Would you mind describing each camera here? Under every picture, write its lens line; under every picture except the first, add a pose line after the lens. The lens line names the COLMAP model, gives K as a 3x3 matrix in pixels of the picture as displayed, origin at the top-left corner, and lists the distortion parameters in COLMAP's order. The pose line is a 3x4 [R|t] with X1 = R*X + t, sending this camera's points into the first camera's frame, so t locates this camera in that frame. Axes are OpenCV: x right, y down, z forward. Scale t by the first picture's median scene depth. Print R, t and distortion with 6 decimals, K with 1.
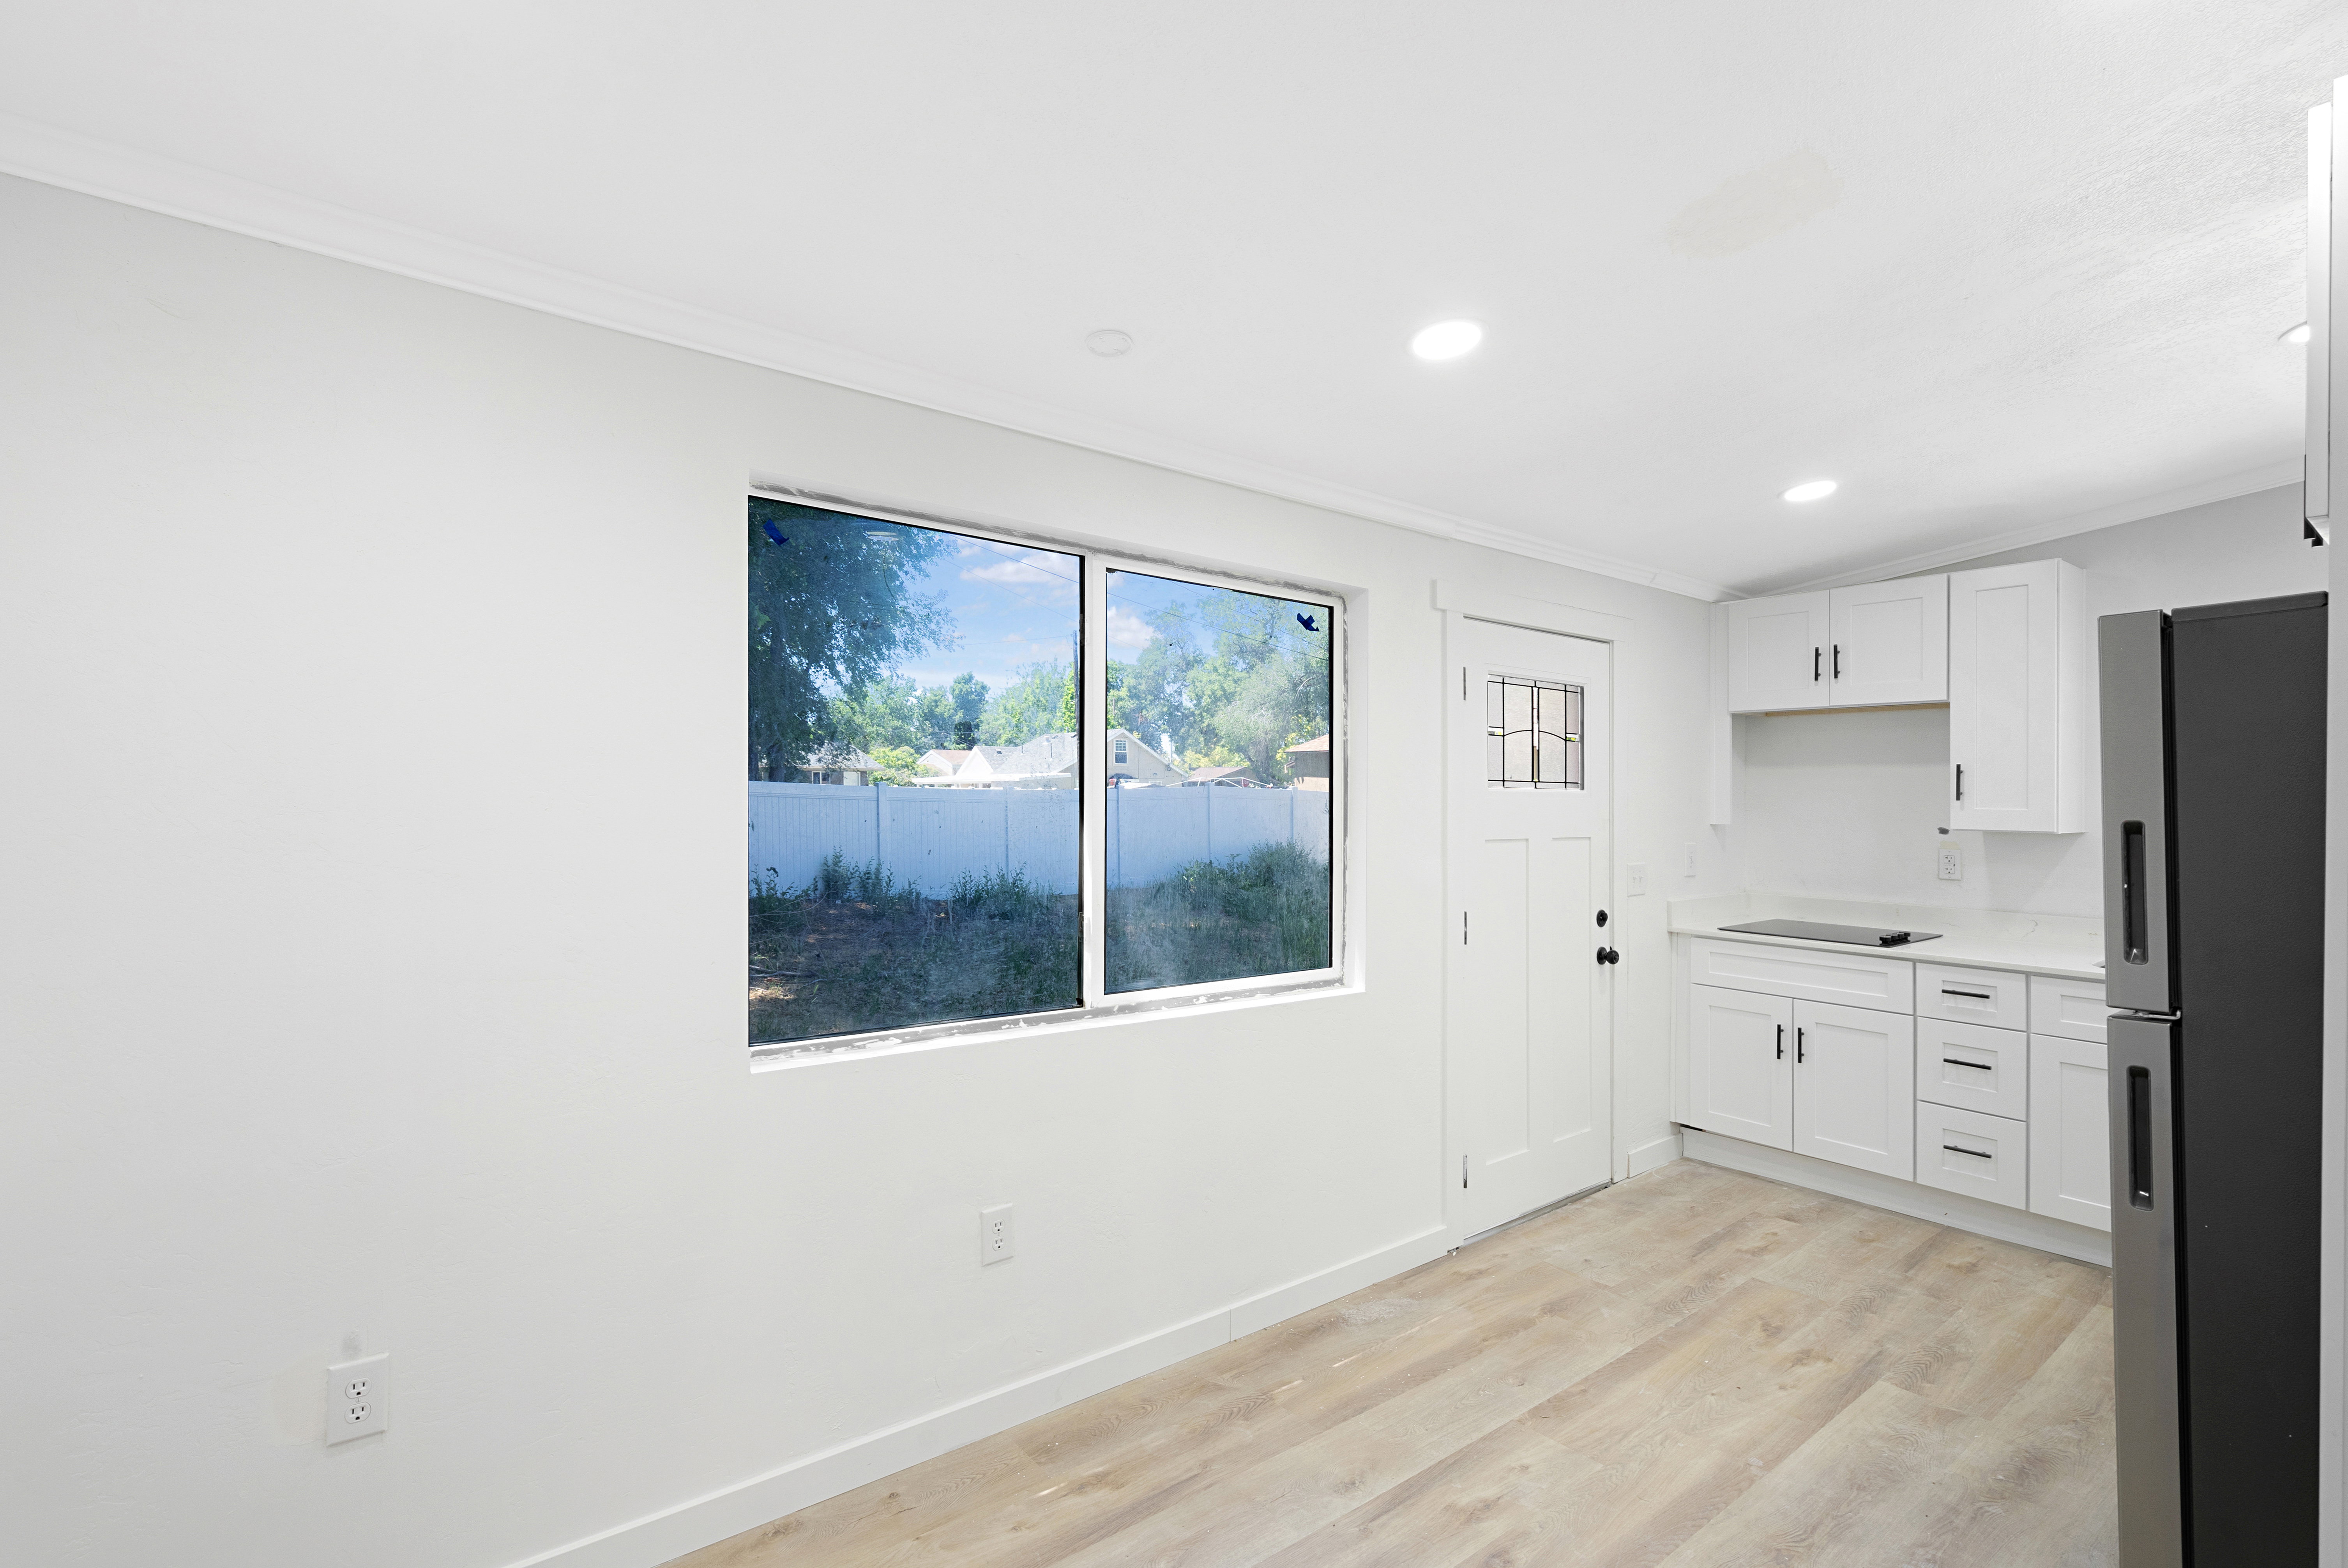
lens RADIAL K [[1081.3, 0, 1168.8], [0, 1081.3, 862.7], [0, 0, 1]] dist [0.002083, 0.000407]
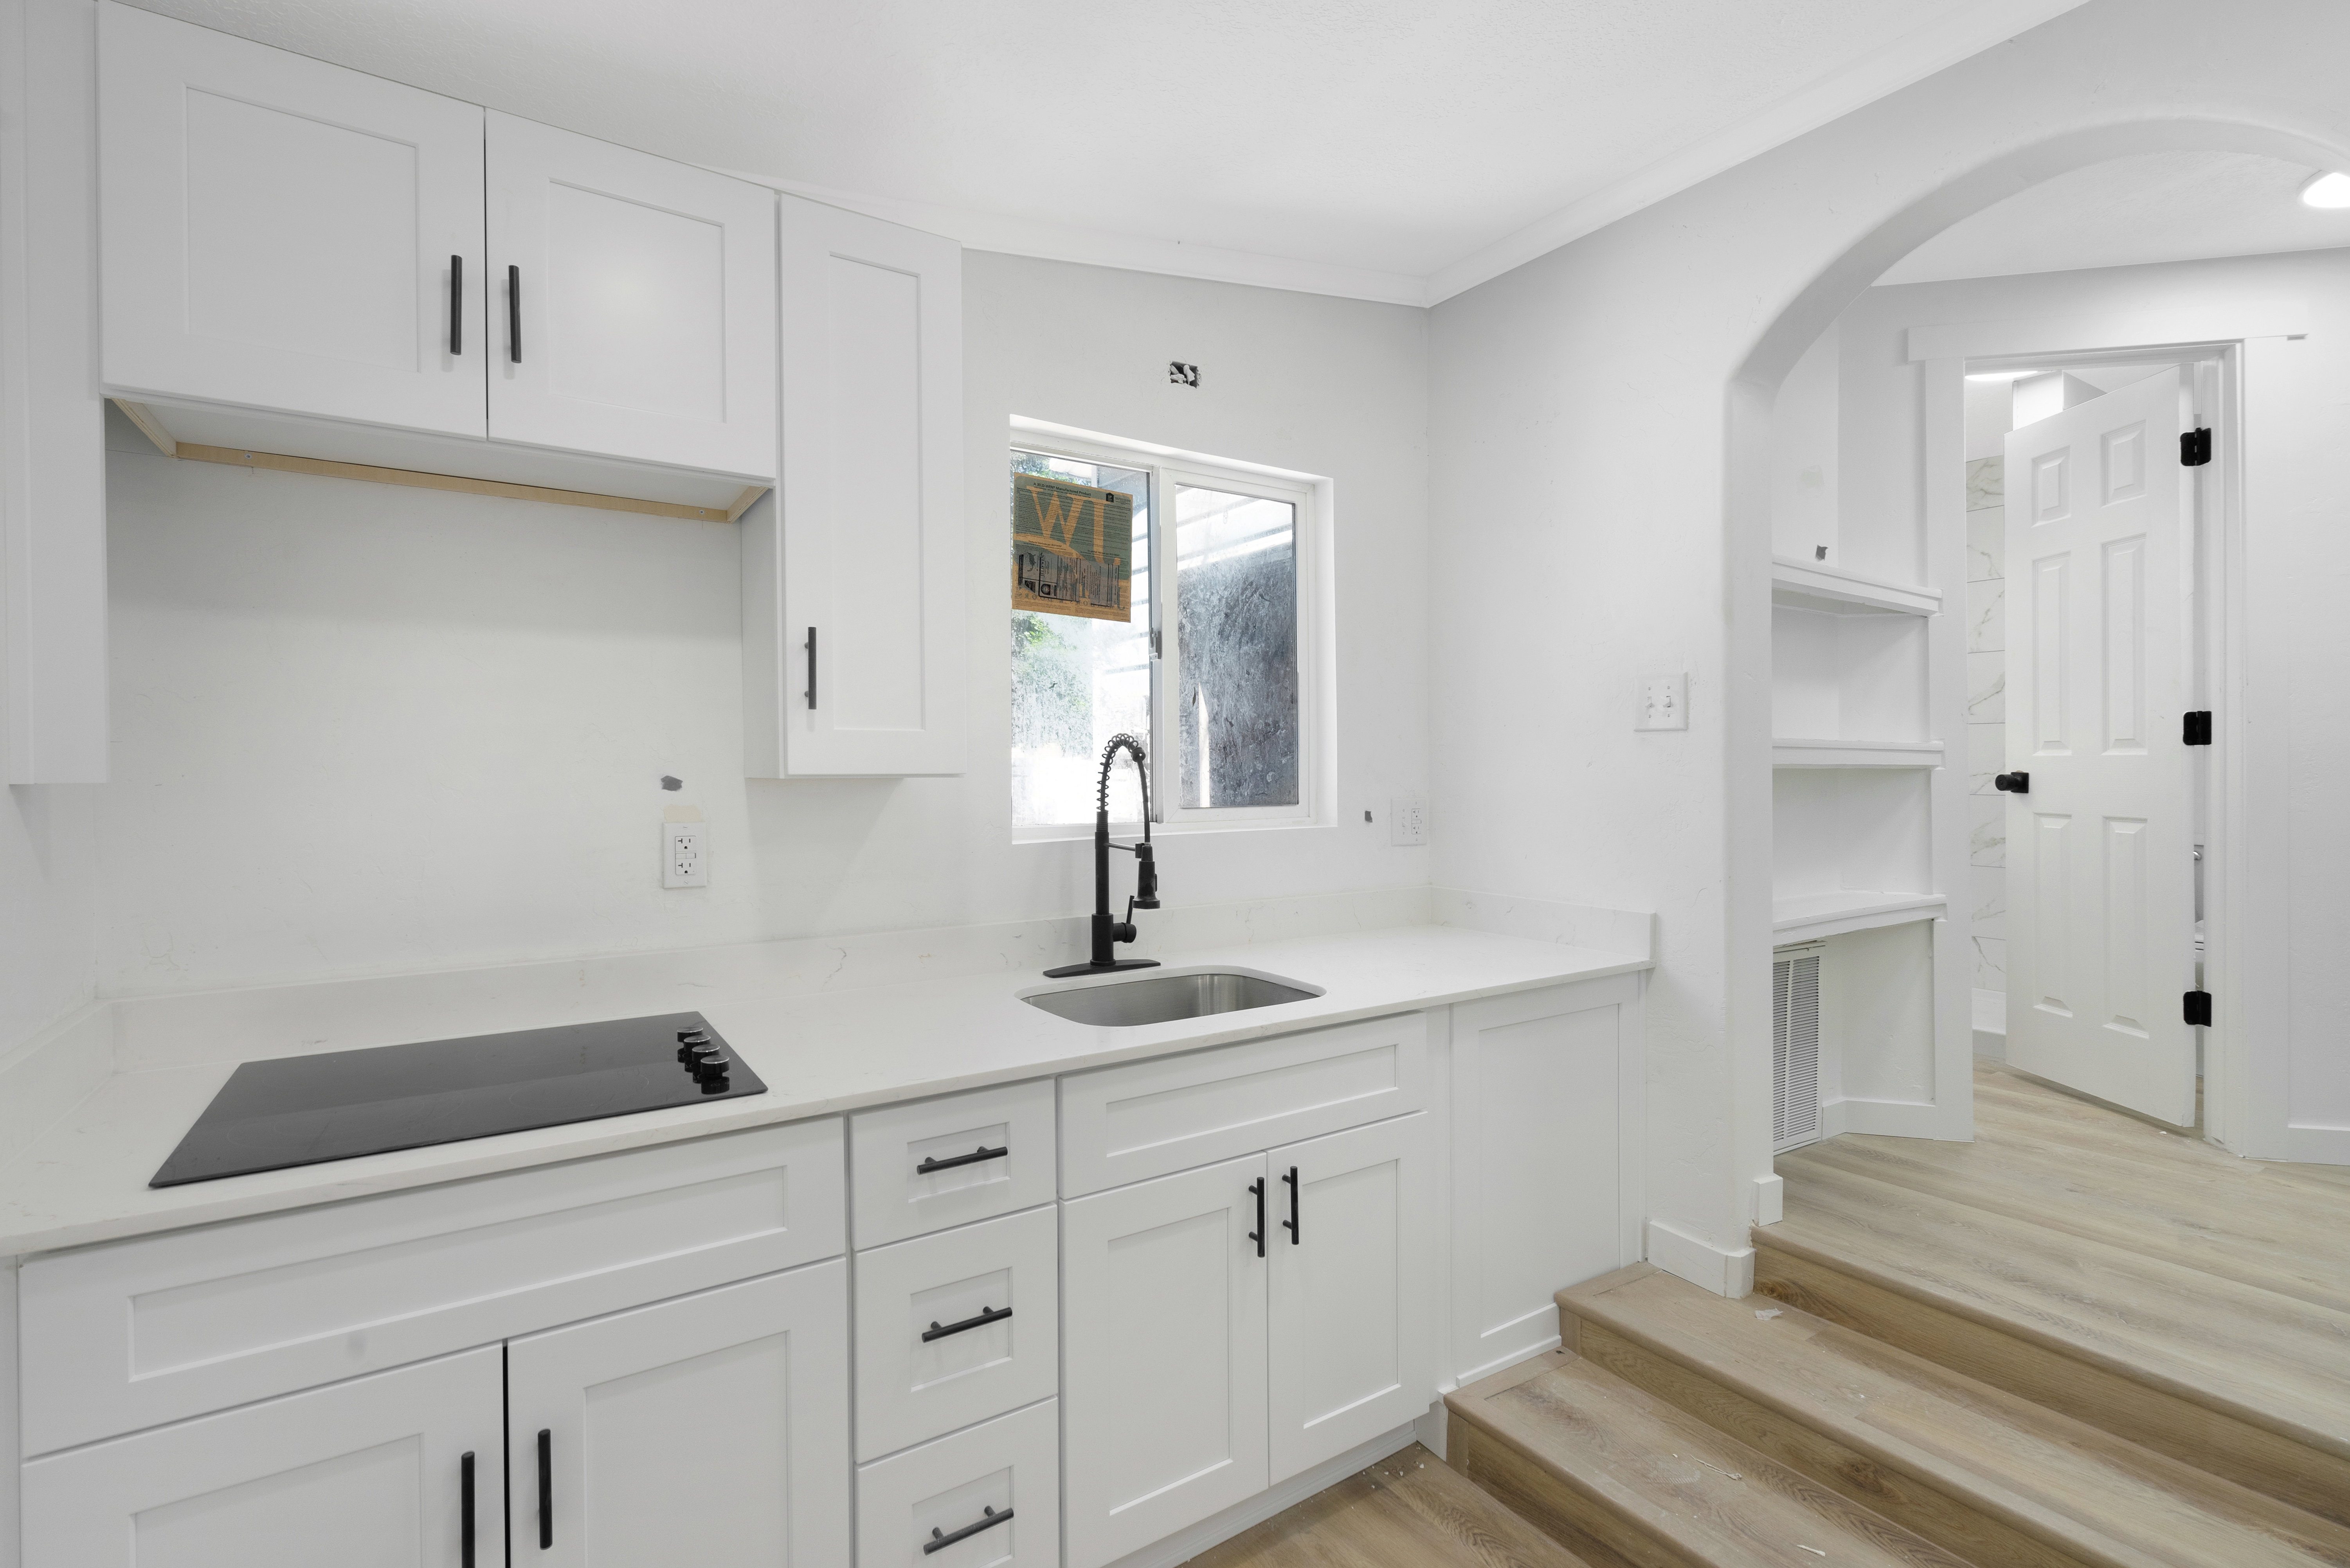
lens RADIAL K [[1059.5, 0, 1166.9], [0, 1059.5, 747.6], [0, 0, 1]] dist [-0.006874, 0.000173]
pose [[0.068081, 0.008800, 0.997641, 0.324169], [0.061527, 0.998021, -0.013003, -0.029281], [-0.995781, 0.062267, 0.067405, 0.871465]]
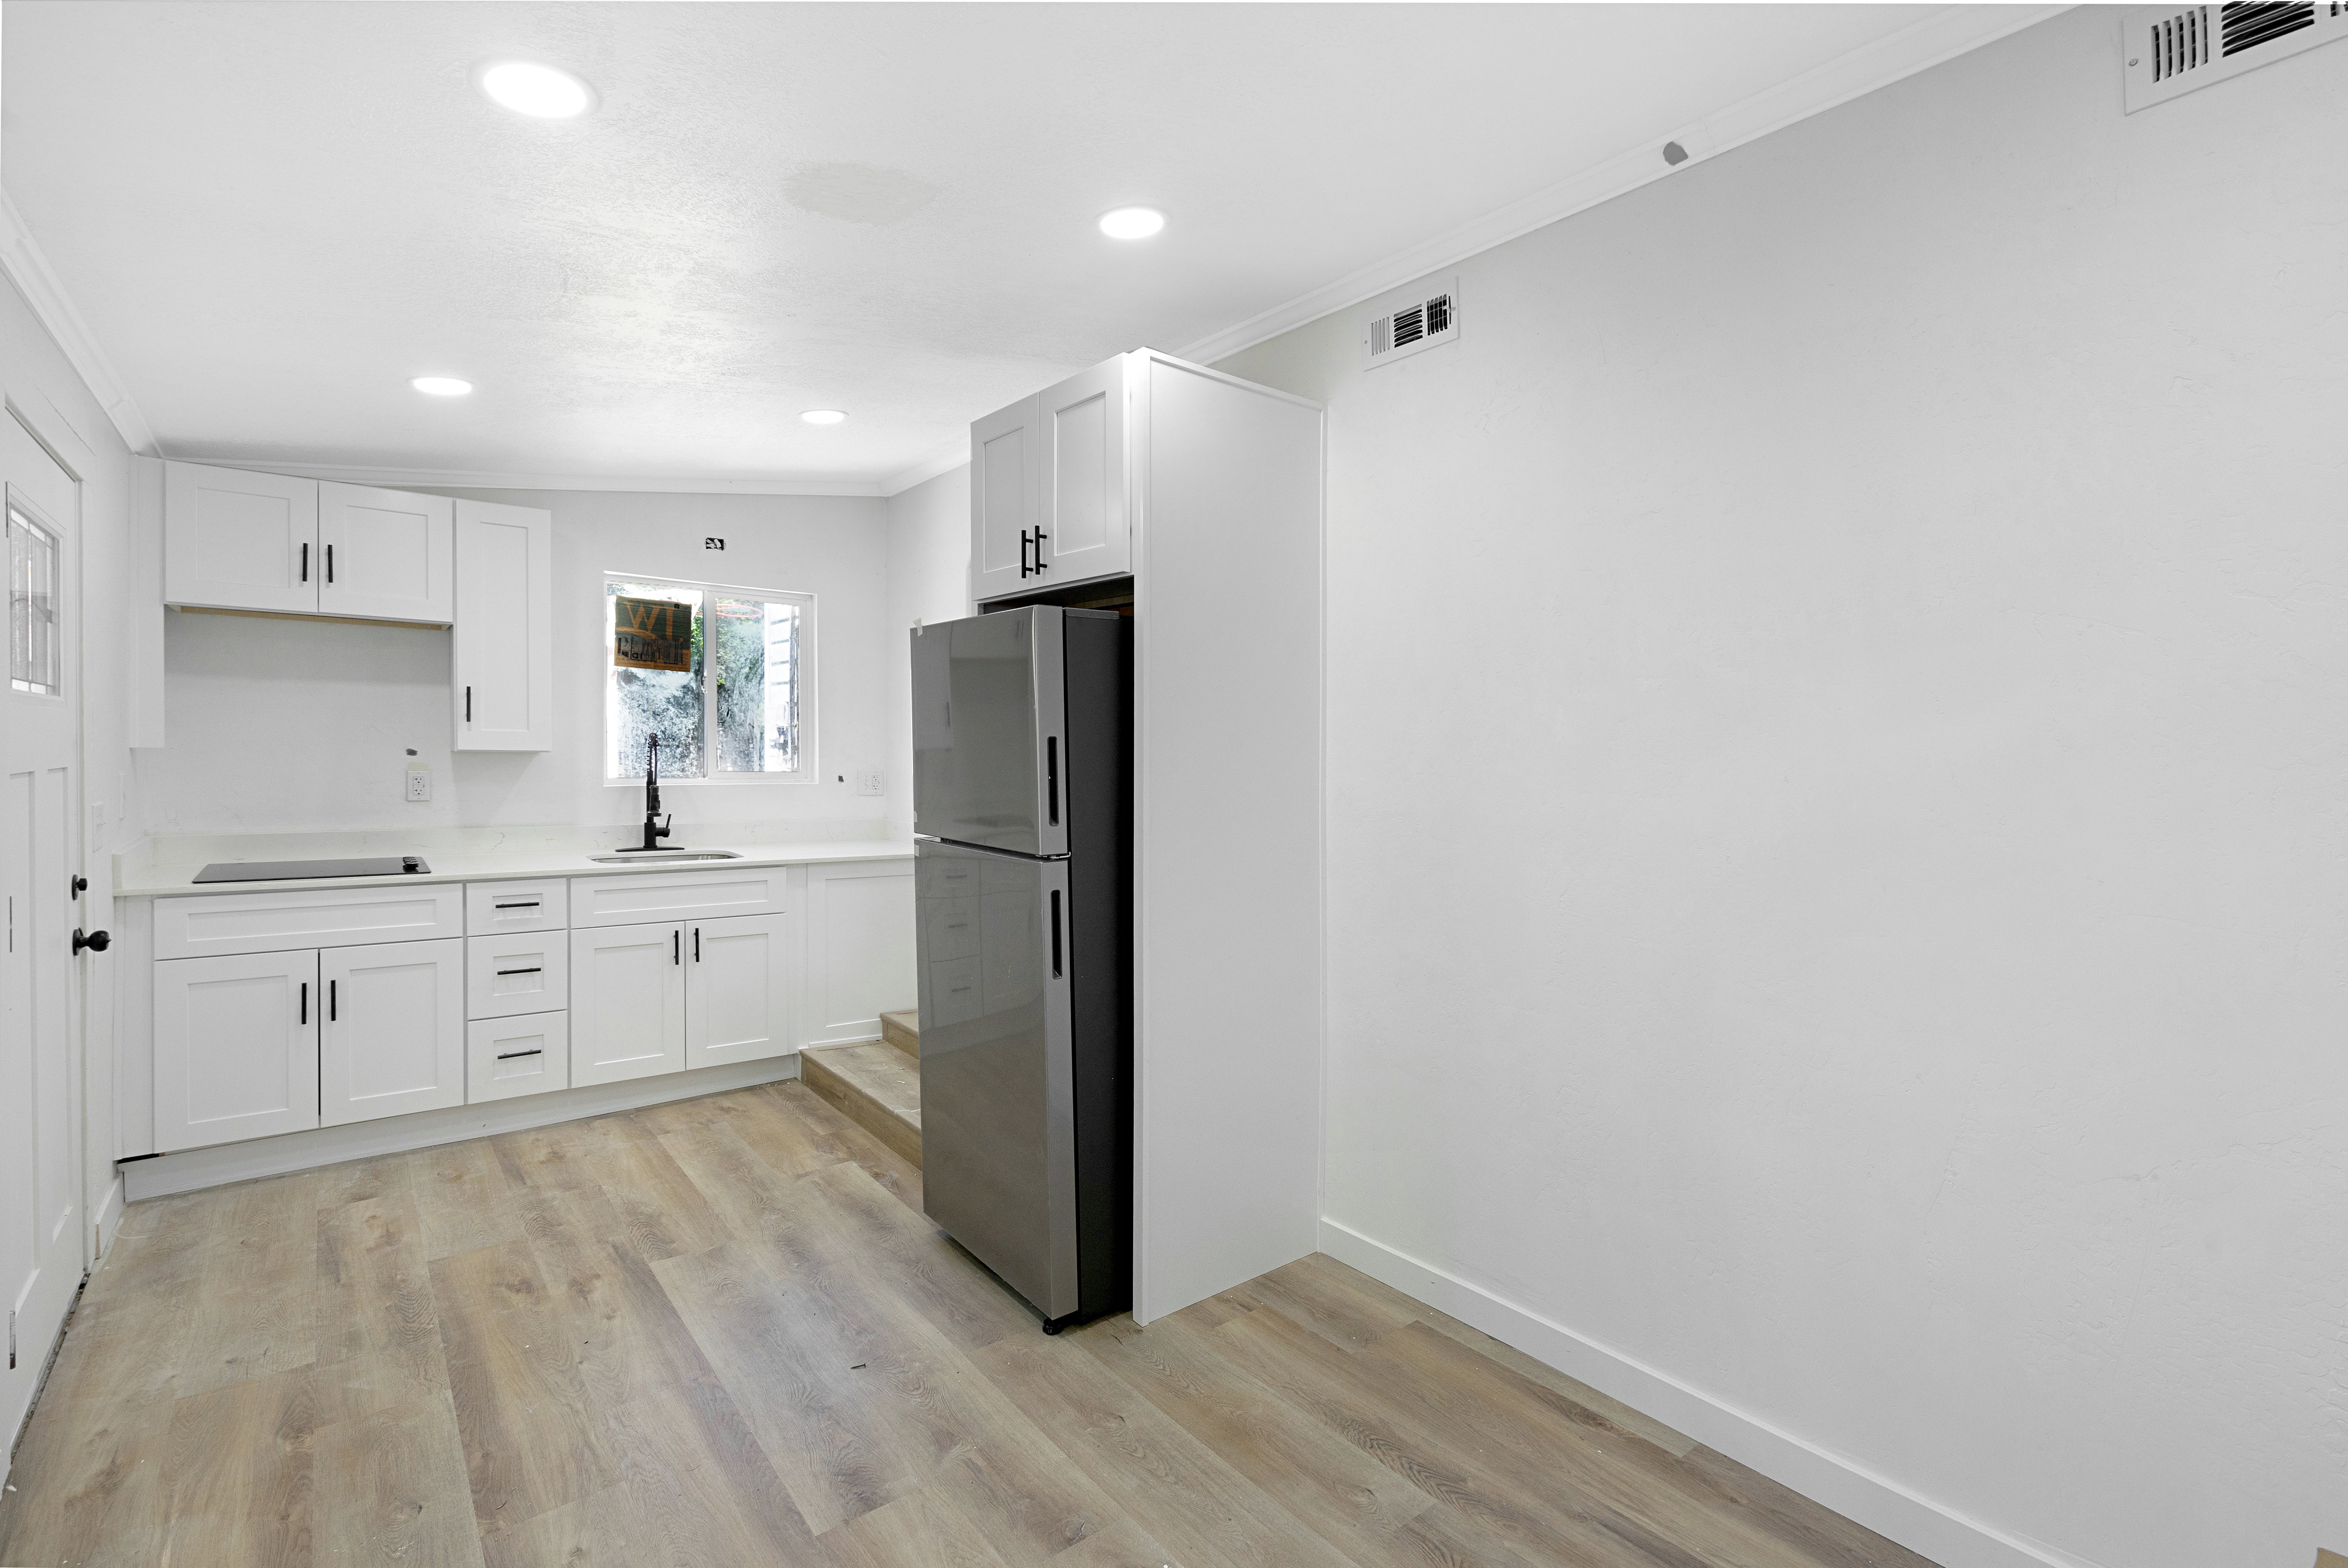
lens RADIAL K [[1058.8, 0, 1165.9], [0, 1058.8, 747.7], [0, 0, 1]] dist [-0.006874, 0.000173]
pose [[-0.011748, -0.005402, 0.999916, -0.297239], [0.042361, 0.999085, 0.005896, -0.011532], [-0.999033, 0.042427, -0.011508, 0.367682]]
